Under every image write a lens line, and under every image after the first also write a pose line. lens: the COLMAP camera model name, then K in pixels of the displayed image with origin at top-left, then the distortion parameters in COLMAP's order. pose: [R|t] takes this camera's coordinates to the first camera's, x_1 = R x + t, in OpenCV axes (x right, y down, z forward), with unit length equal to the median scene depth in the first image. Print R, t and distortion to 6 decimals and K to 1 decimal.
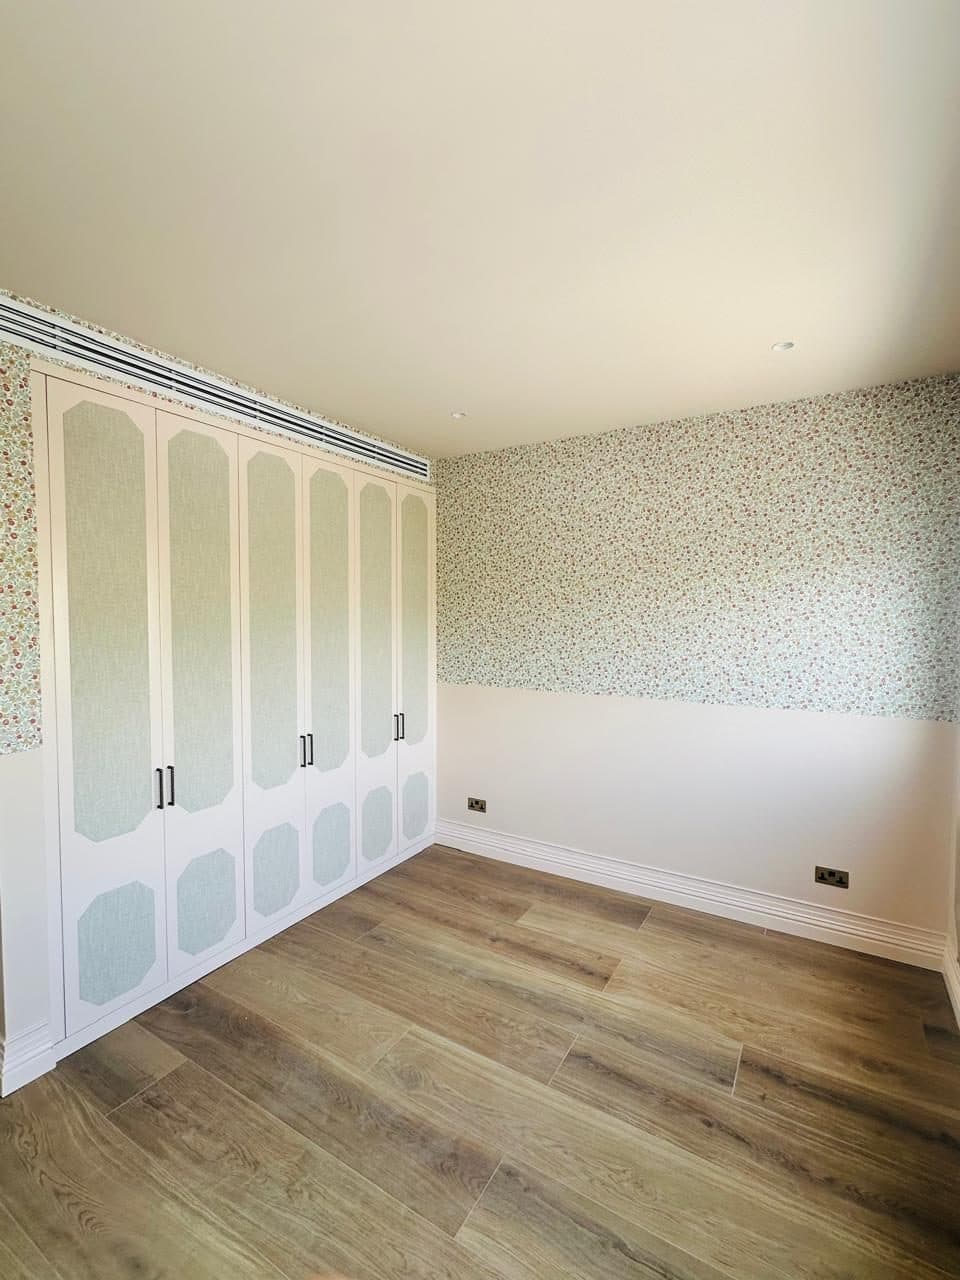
lens RADIAL K [[535.1, 0, 480.0], [0, 535.1, 640.0], [0, 0, 1]] dist [-0.002195, -0.000295]
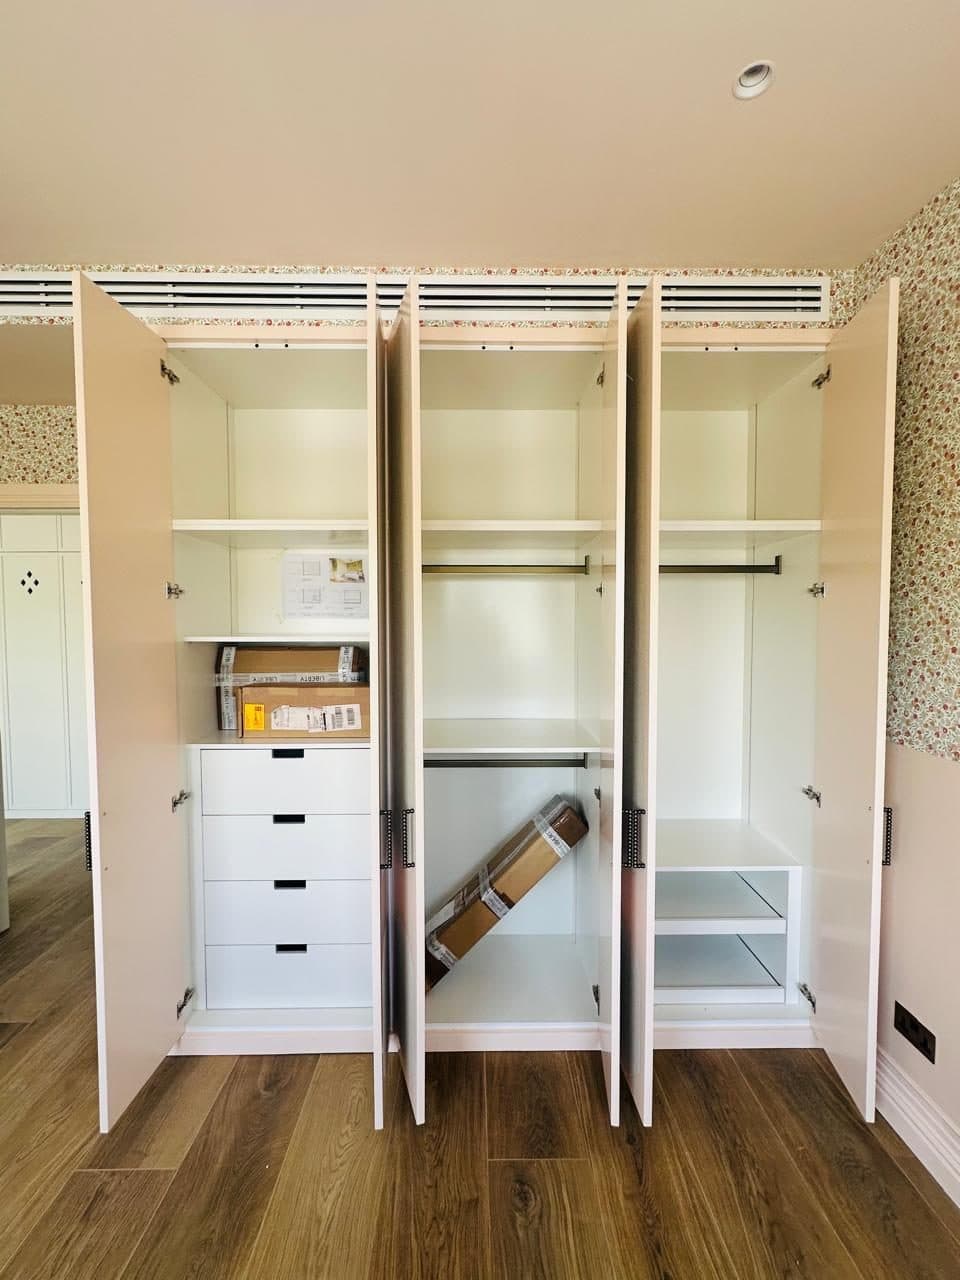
lens RADIAL K [[535.1, 0, 480.0], [0, 535.1, 640.0], [0, 0, 1]] dist [-0.002195, -0.000295]
pose [[0.541999, 0.030217, -0.839836, 0.222126], [-0.036170, 0.999266, 0.012611, 0.005435], [0.839601, 0.023542, 0.542694, 0.683563]]
